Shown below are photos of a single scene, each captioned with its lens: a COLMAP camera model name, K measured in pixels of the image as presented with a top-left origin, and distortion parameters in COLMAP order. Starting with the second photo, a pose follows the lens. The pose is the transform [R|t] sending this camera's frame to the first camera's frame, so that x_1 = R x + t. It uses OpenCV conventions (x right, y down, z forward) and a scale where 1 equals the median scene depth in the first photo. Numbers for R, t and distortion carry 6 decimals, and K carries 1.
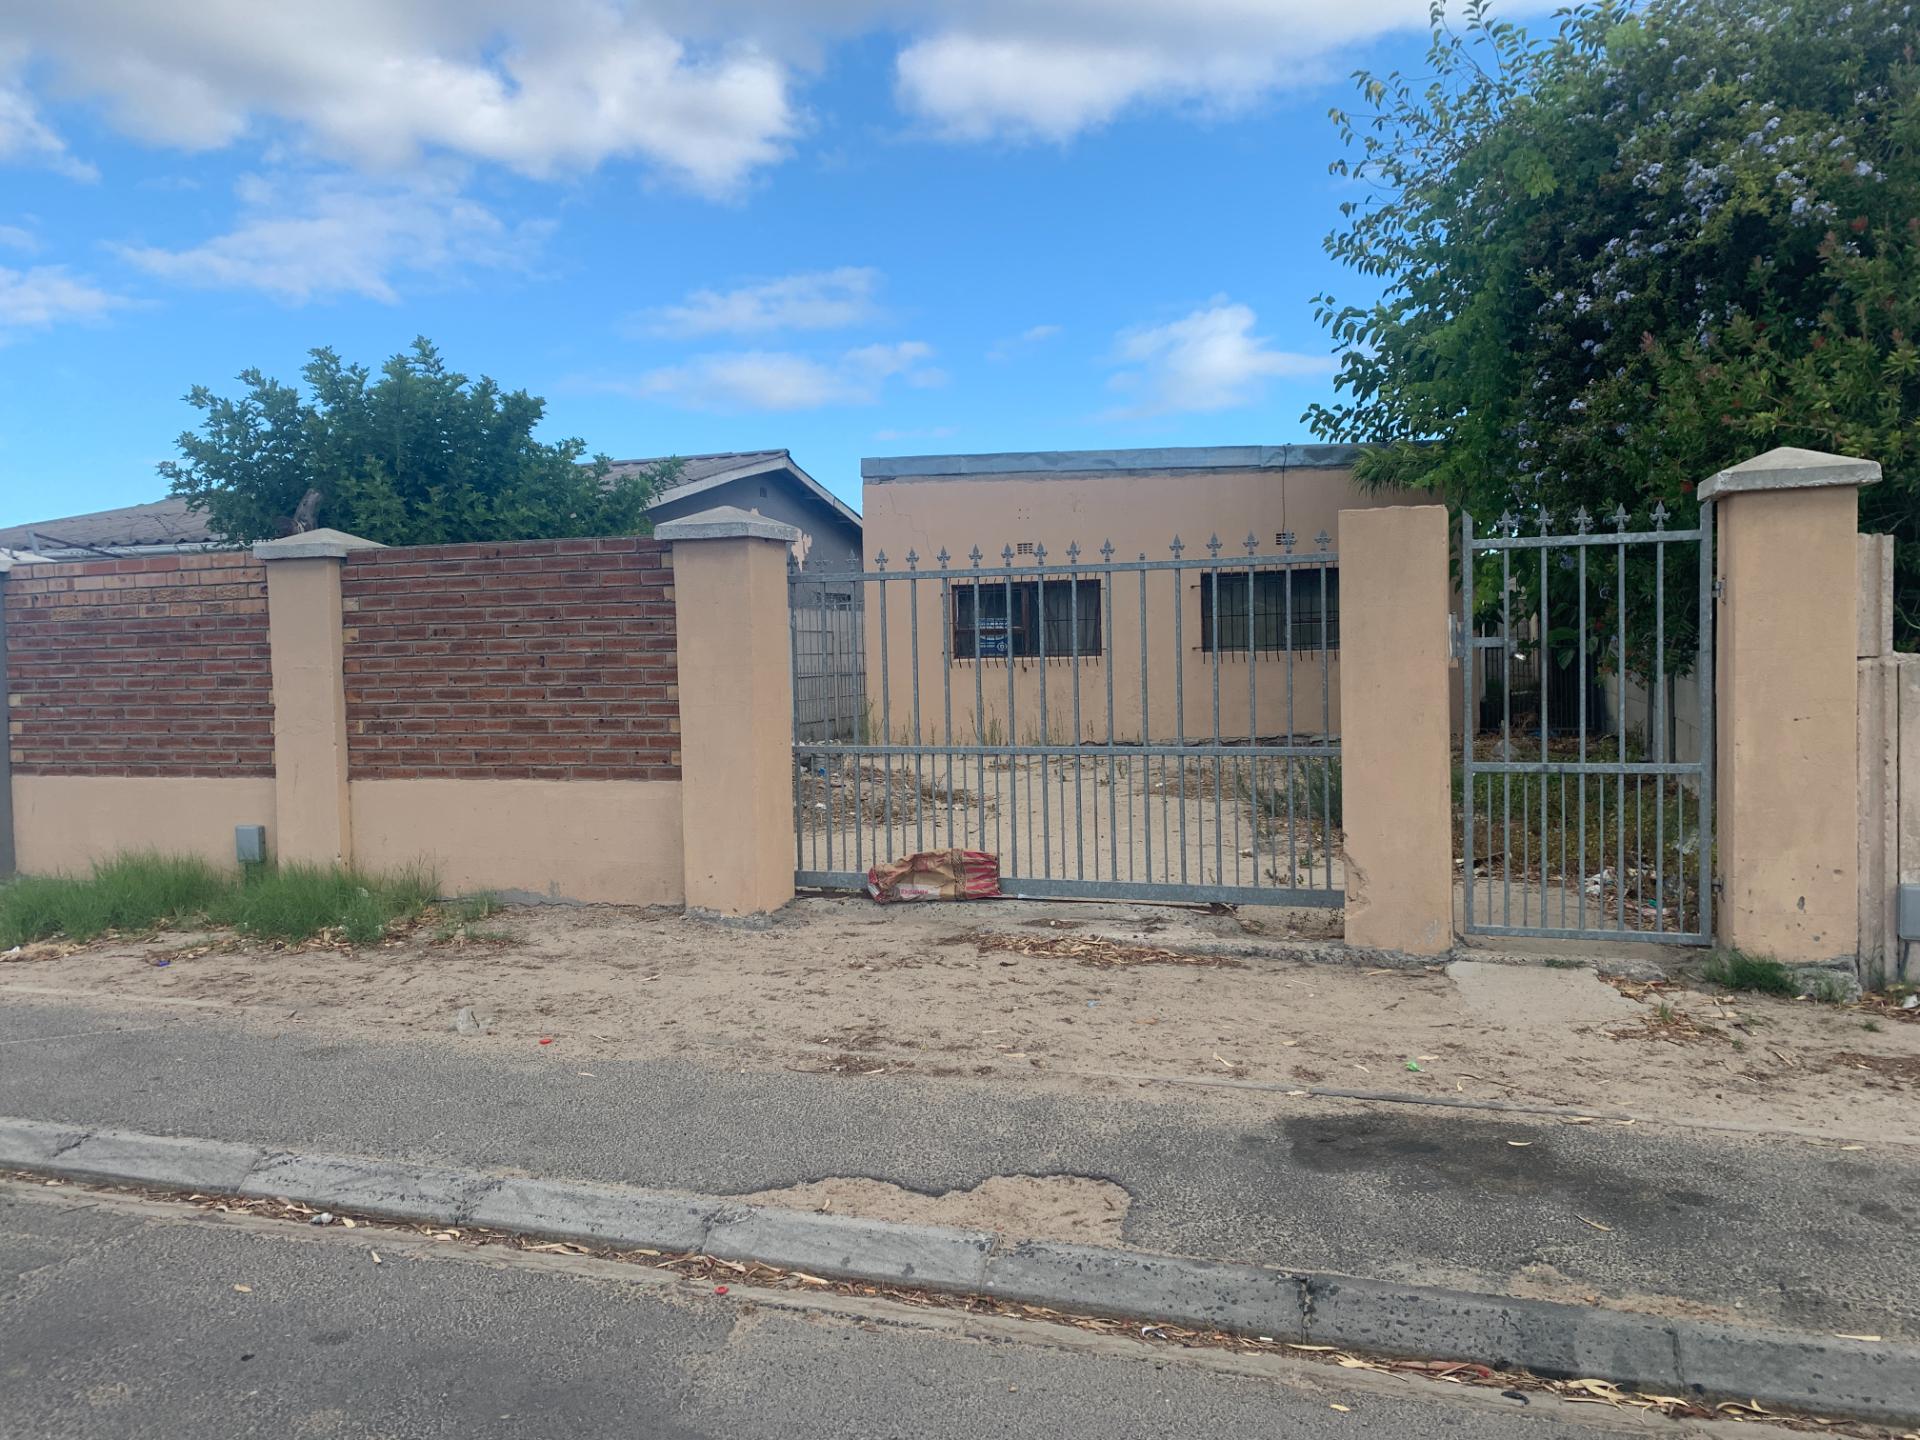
lens RADIAL K [[1468.4, 0, 921.7], [0, 1468.4, 719.8], [0, 0, 1]] dist [0.077606, -0.106249]
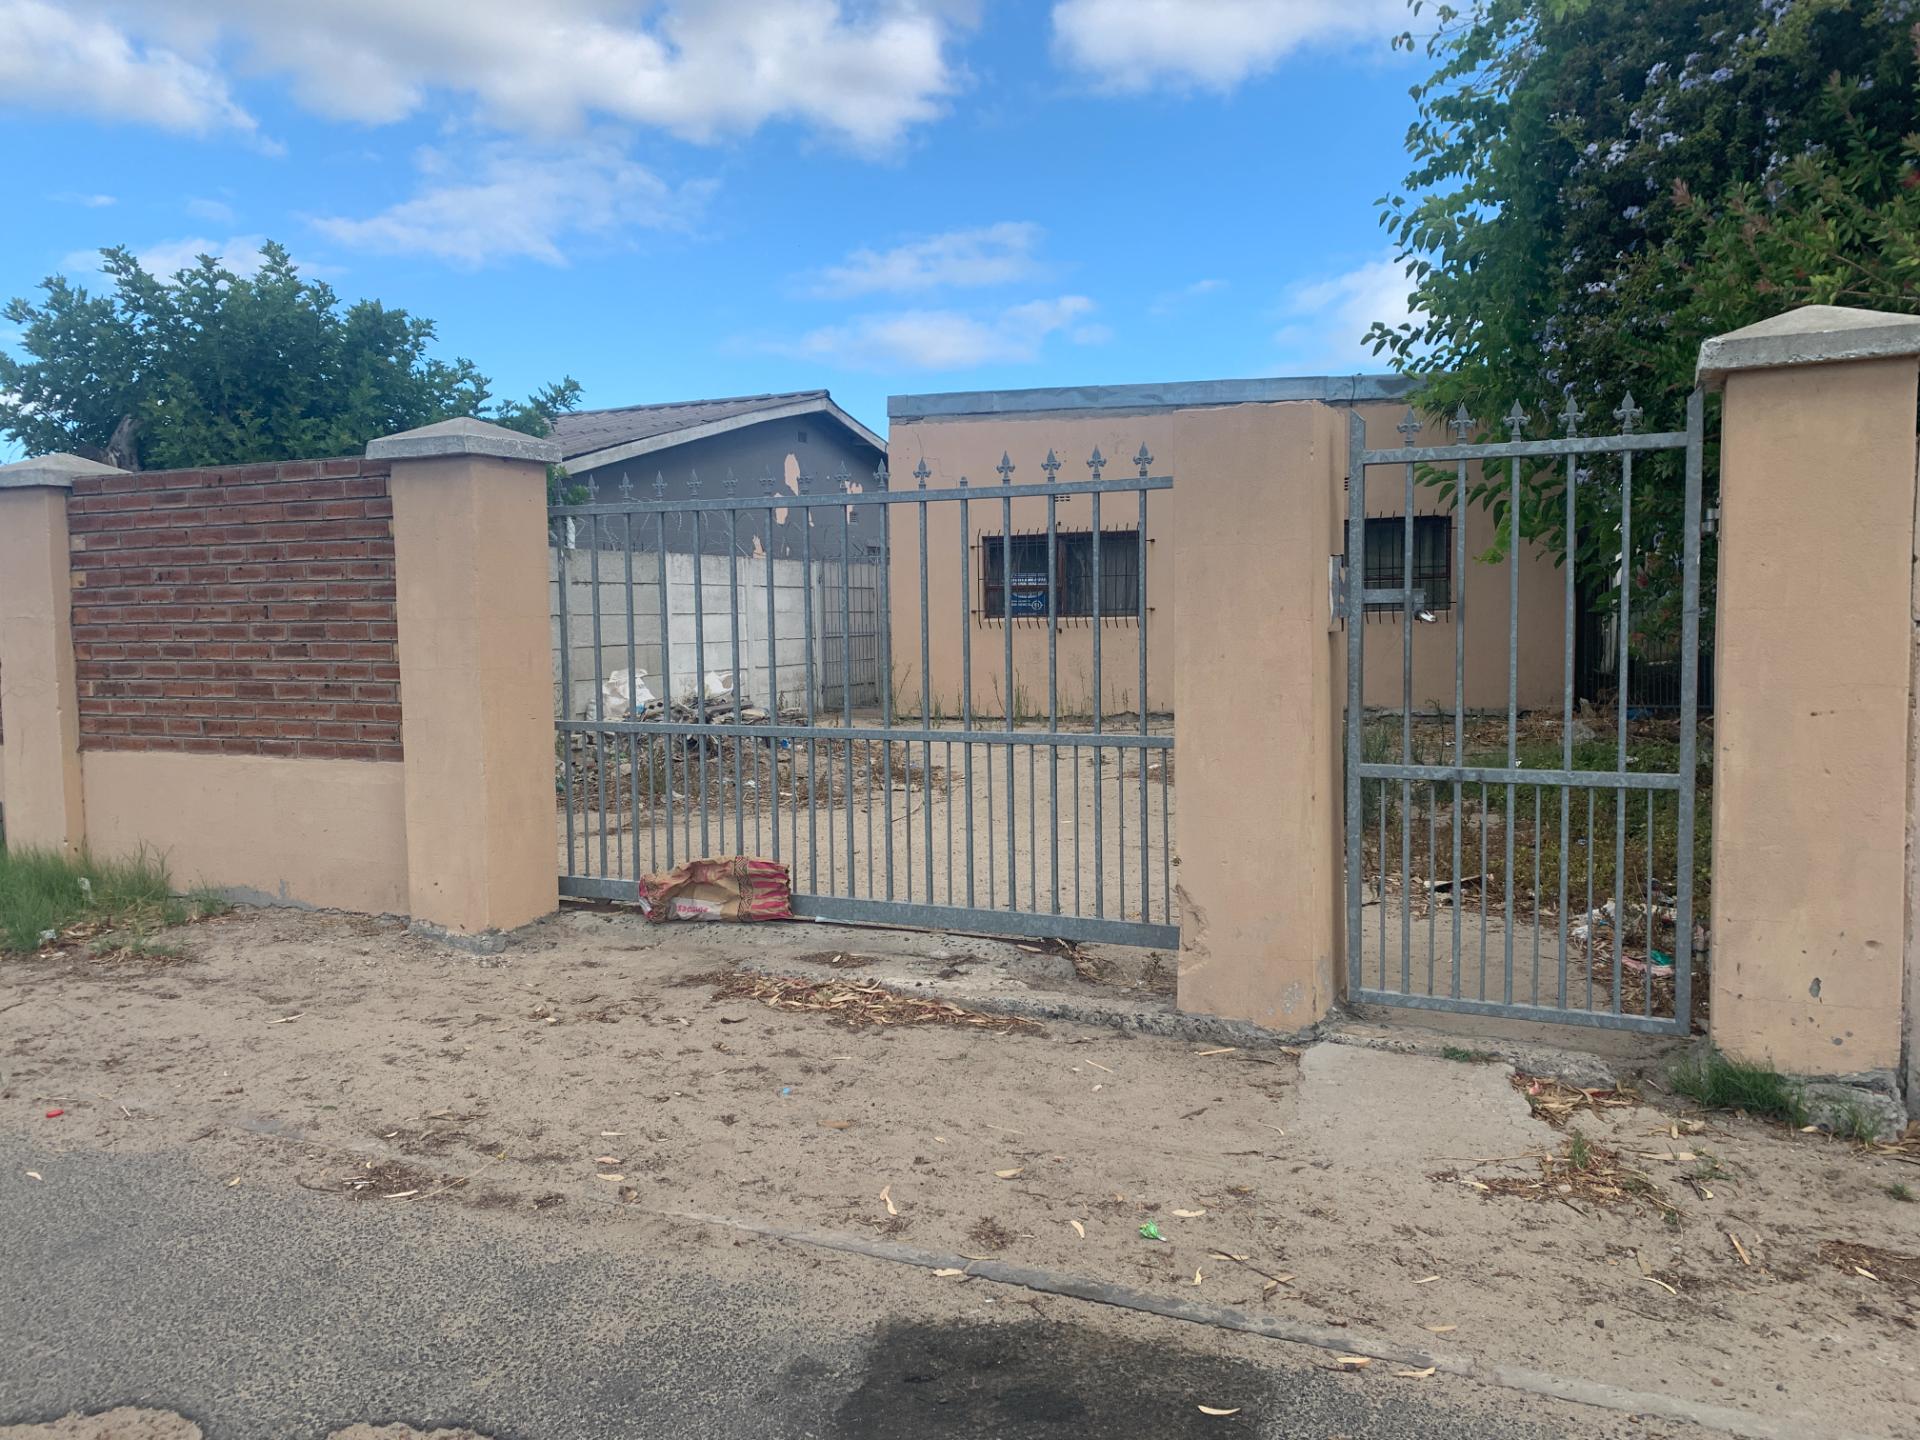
lens RADIAL K [[1453.1, 0, 945.7], [0, 1453.1, 717.0], [0, 0, 1]] dist [0.054037, -0.071551]
pose [[0.994354, 0.016774, -0.104778, 0.202267], [-0.014179, 0.999575, 0.025468, -0.007405], [0.105160, -0.023839, 0.994170, 0.229798]]
